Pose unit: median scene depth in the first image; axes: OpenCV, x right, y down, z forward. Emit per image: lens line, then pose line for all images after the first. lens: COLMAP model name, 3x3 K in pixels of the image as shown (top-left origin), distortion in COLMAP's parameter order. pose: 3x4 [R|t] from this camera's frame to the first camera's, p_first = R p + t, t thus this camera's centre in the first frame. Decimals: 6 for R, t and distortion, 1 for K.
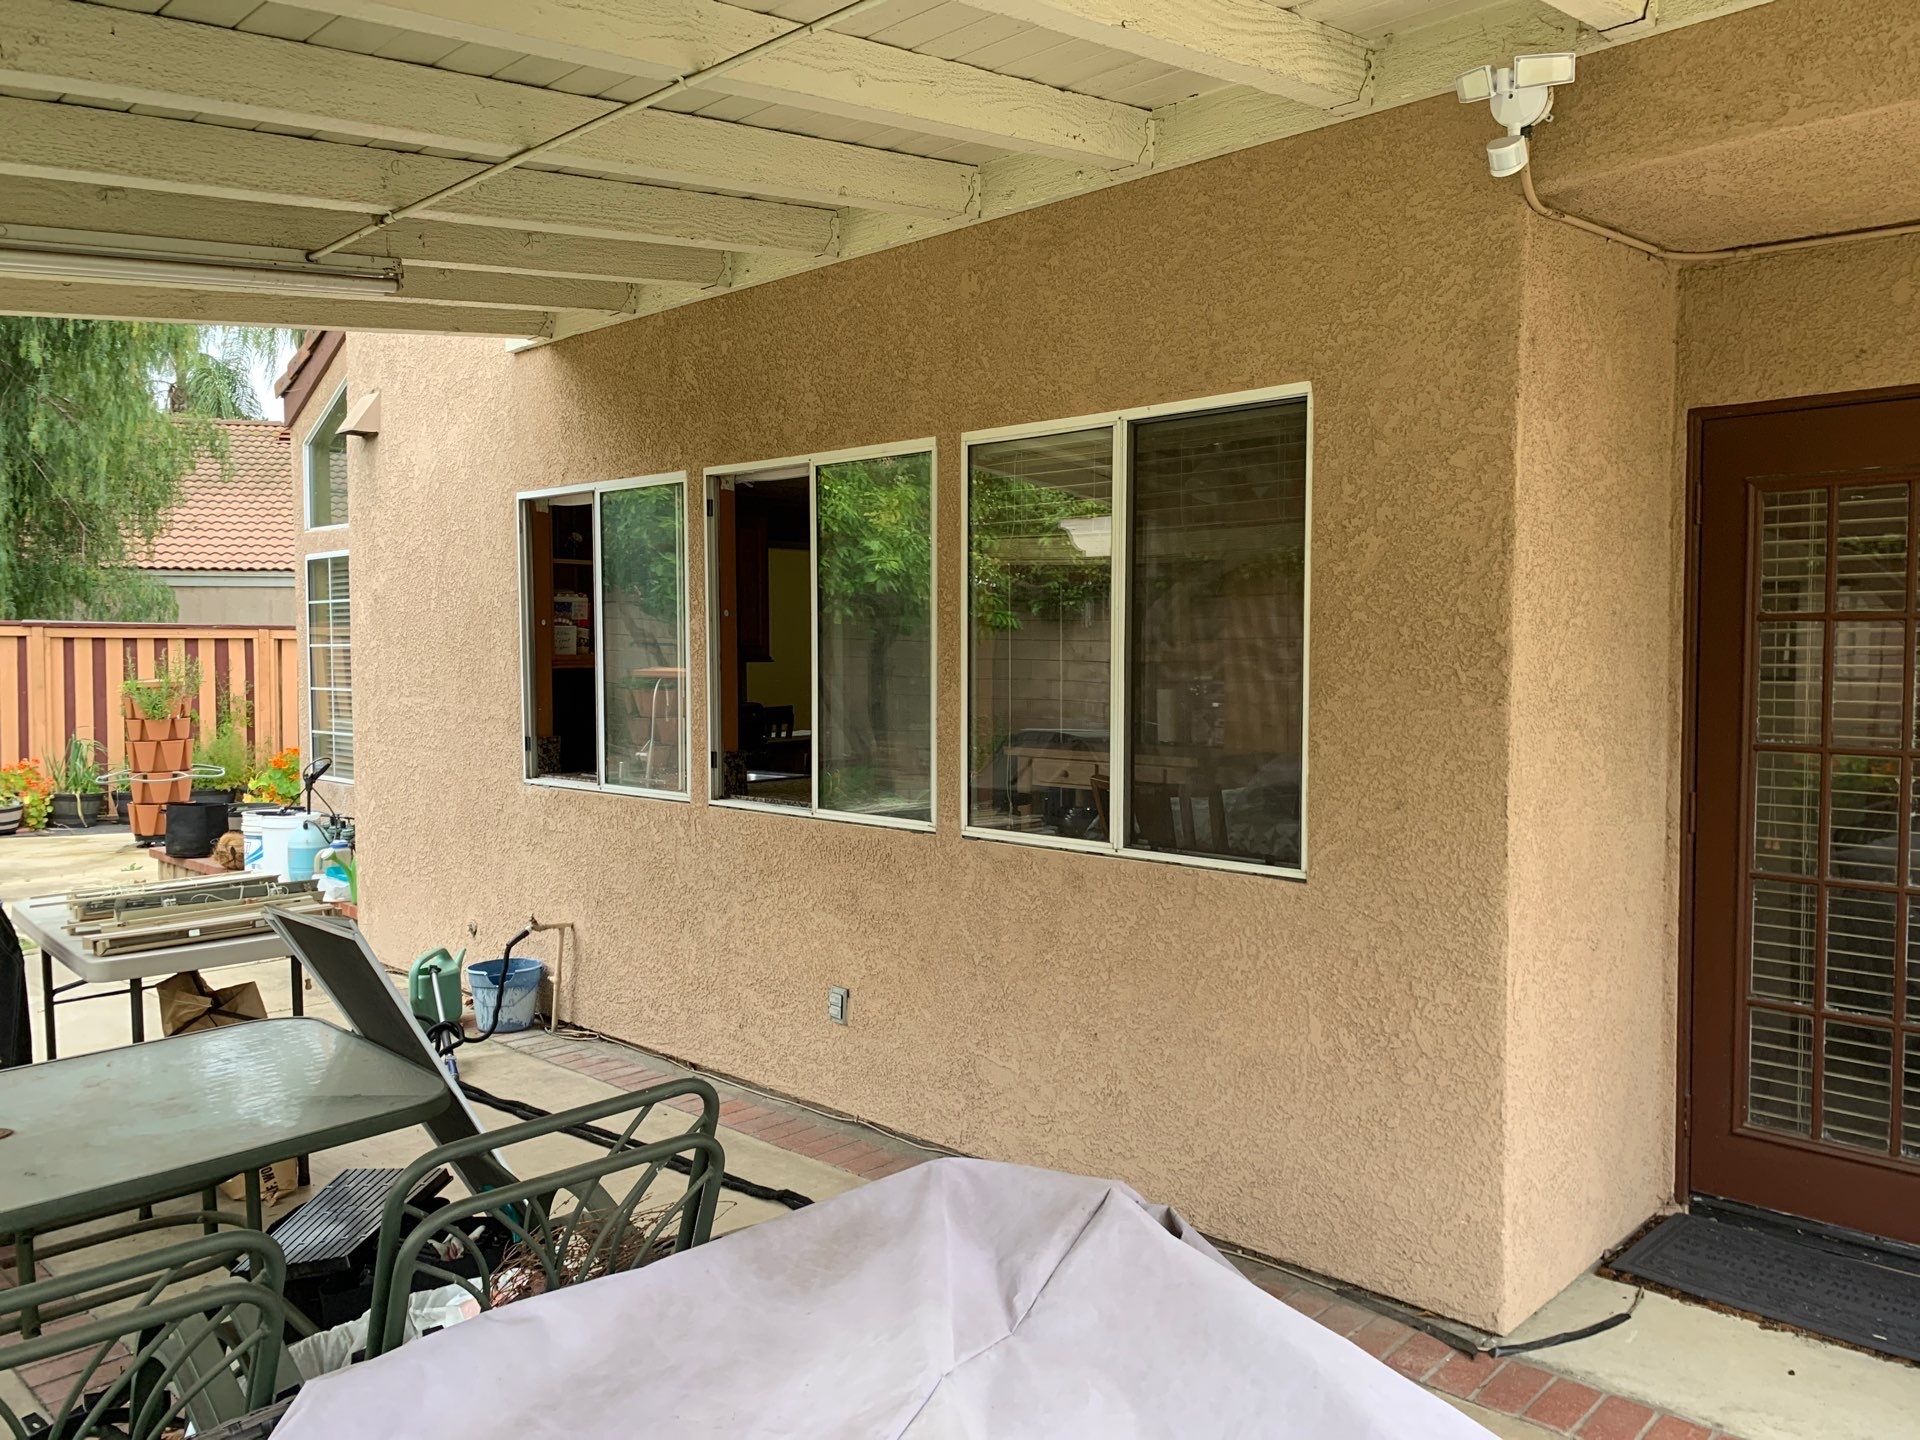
lens RADIAL K [[1466.4, 0, 960.0], [0, 1466.4, 720.0], [0, 0, 1]] dist [0.022961, -0.030726]
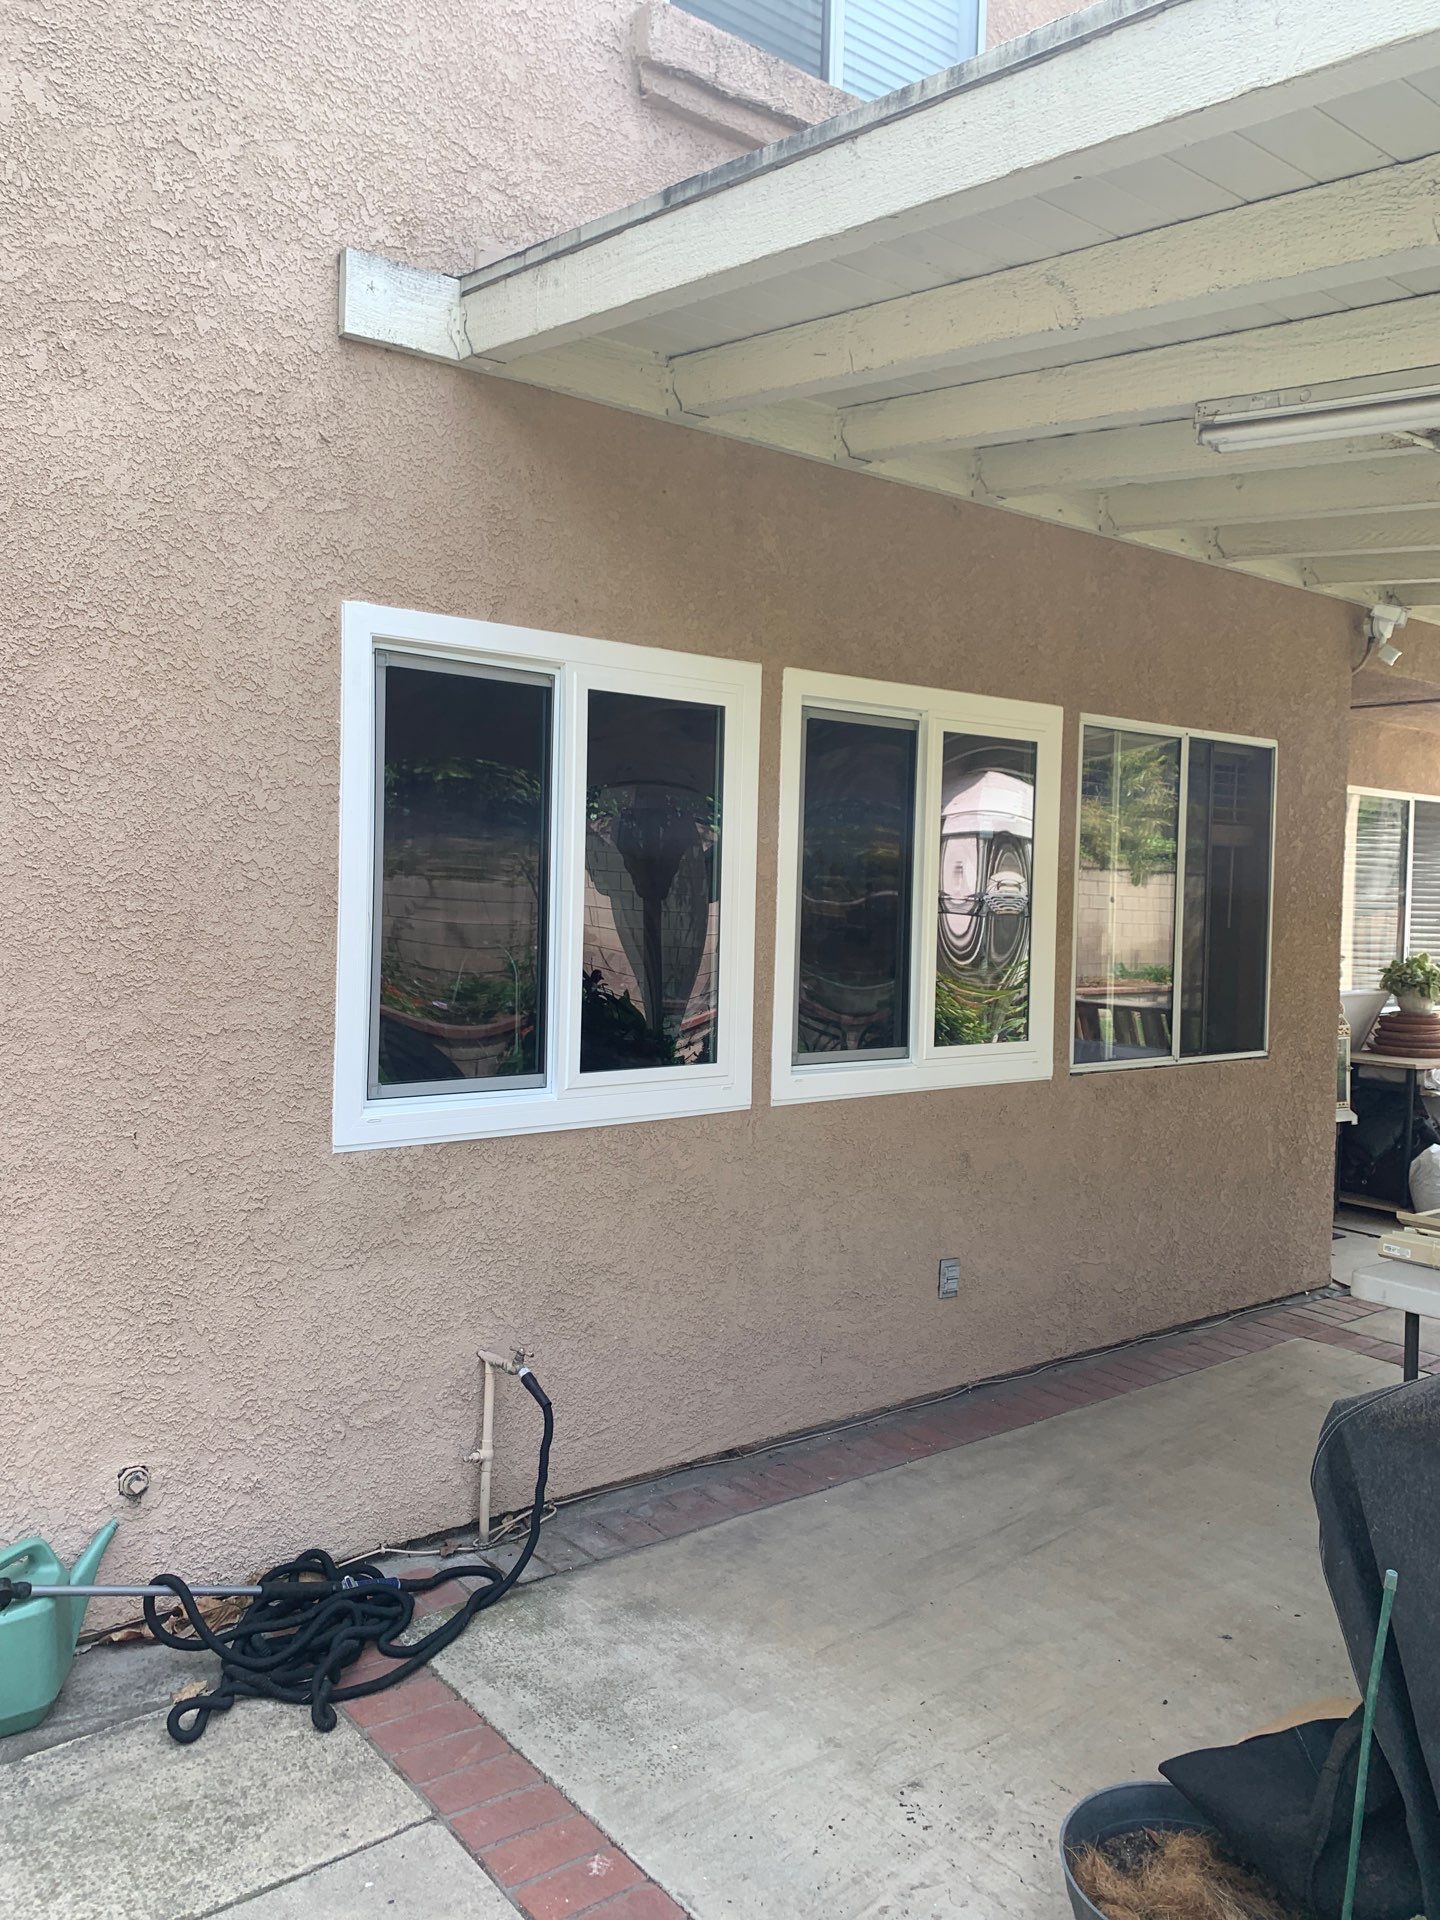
lens RADIAL K [[1477.1, 0, 721.6], [0, 1477.1, 949.7], [0, 0, 1]] dist [-0.003140, -0.003656]
pose [[0.132820, -0.032081, 0.990621, -1.376374], [0.029096, 0.999171, 0.028457, -0.065492], [-0.990713, 0.025044, 0.133644, 1.337940]]
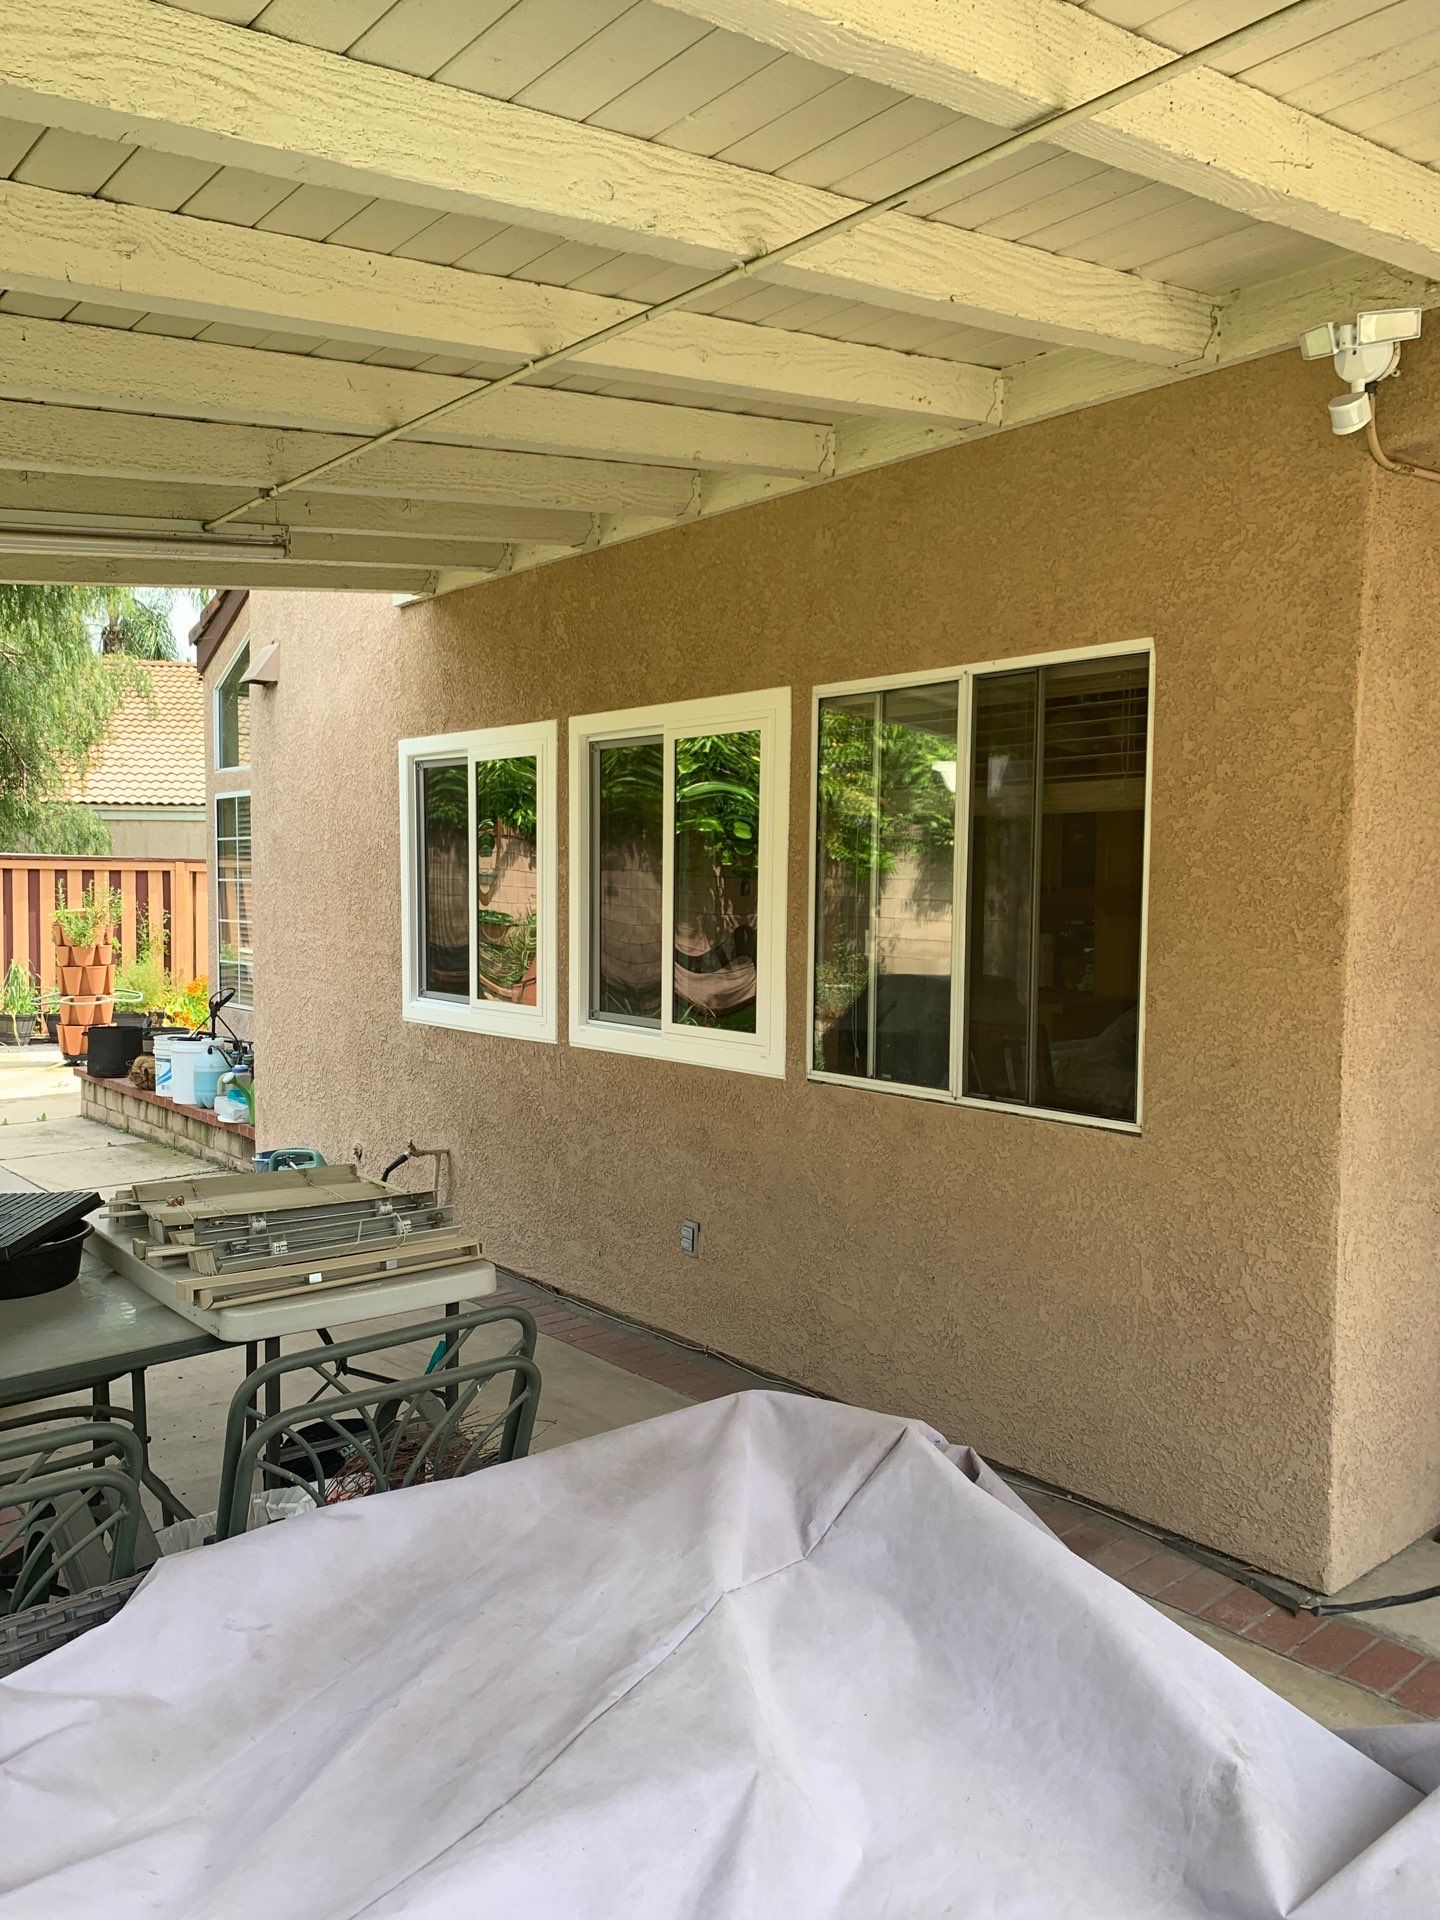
lens RADIAL K [[1466.4, 0, 688.4], [0, 1466.4, 970.5], [0, 0, 1]] dist [0.022961, -0.030726]
pose [[0.993320, 0.016485, -0.114209, 0.040757], [-0.014988, 0.999790, 0.013957, -0.012303], [0.114415, -0.012152, 0.993359, -0.035308]]
